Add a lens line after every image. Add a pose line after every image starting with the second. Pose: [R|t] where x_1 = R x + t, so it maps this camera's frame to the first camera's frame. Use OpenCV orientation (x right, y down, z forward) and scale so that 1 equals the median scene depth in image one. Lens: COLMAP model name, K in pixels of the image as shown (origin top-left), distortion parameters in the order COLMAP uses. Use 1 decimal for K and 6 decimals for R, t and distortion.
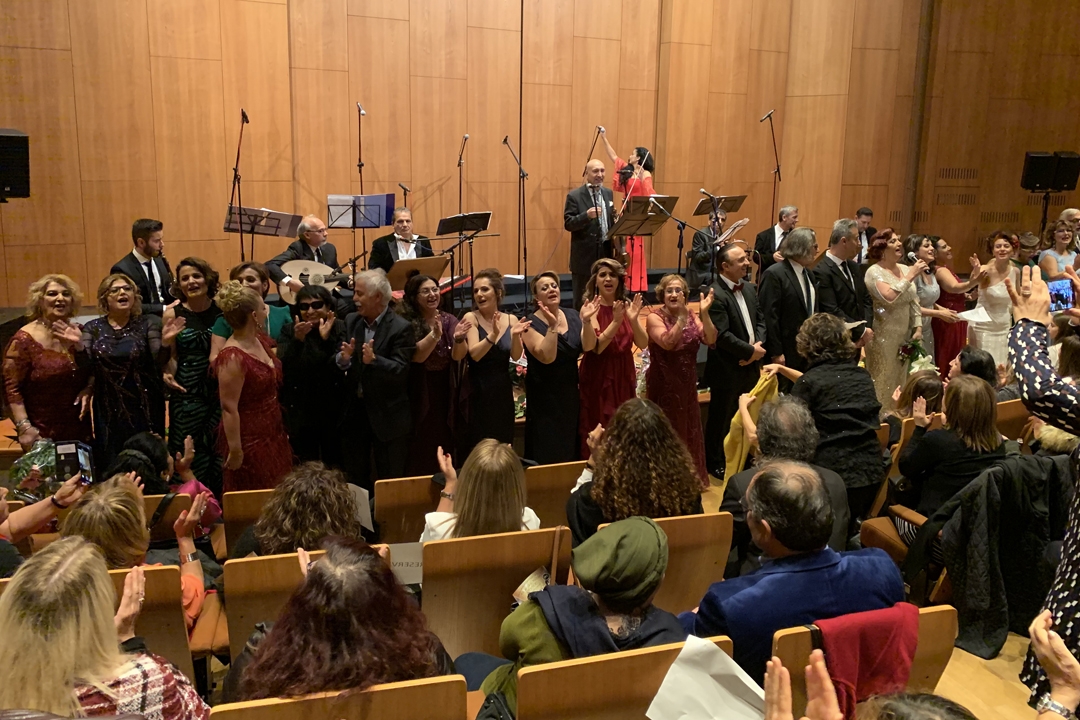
lens RADIAL K [[995.6, 0, 541.2], [0, 995.6, 358.4], [0, 0, 1]] dist [0.036206, 0.000000]
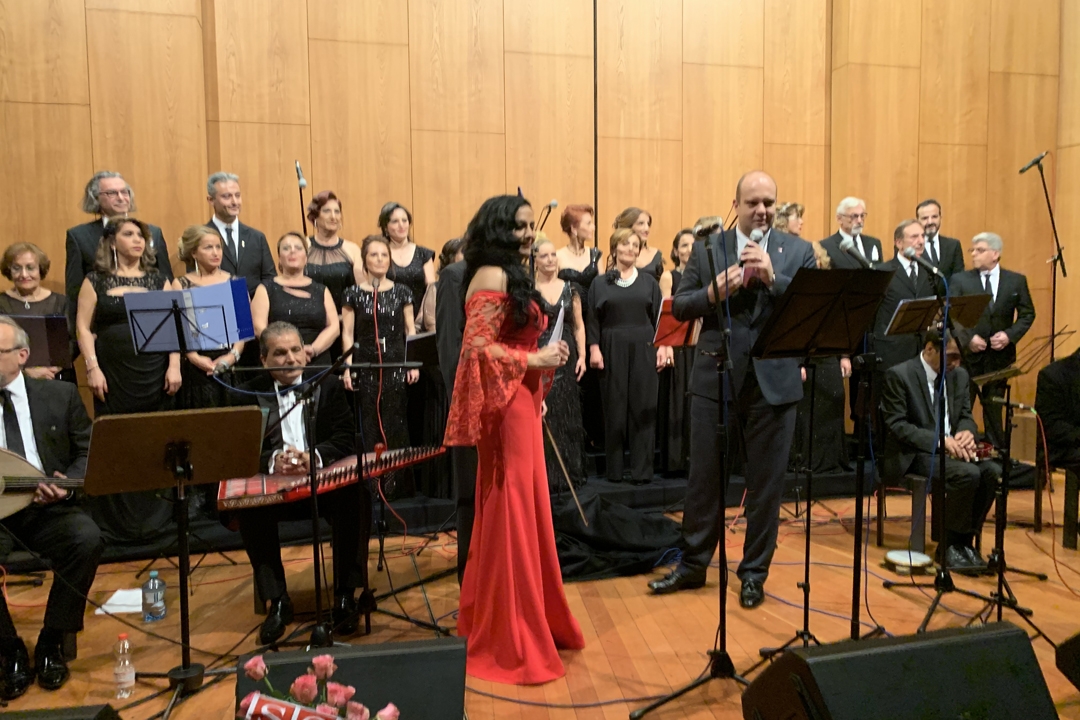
lens RADIAL K [[995.6, 0, 539.6], [0, 995.6, 365.1], [0, 0, 1]] dist [0.036206, 0.000000]
pose [[0.977824, -0.017060, -0.208732, 0.073518], [-0.017954, 0.986179, -0.164708, -0.034708], [0.208657, 0.164803, 0.964003, 0.425083]]
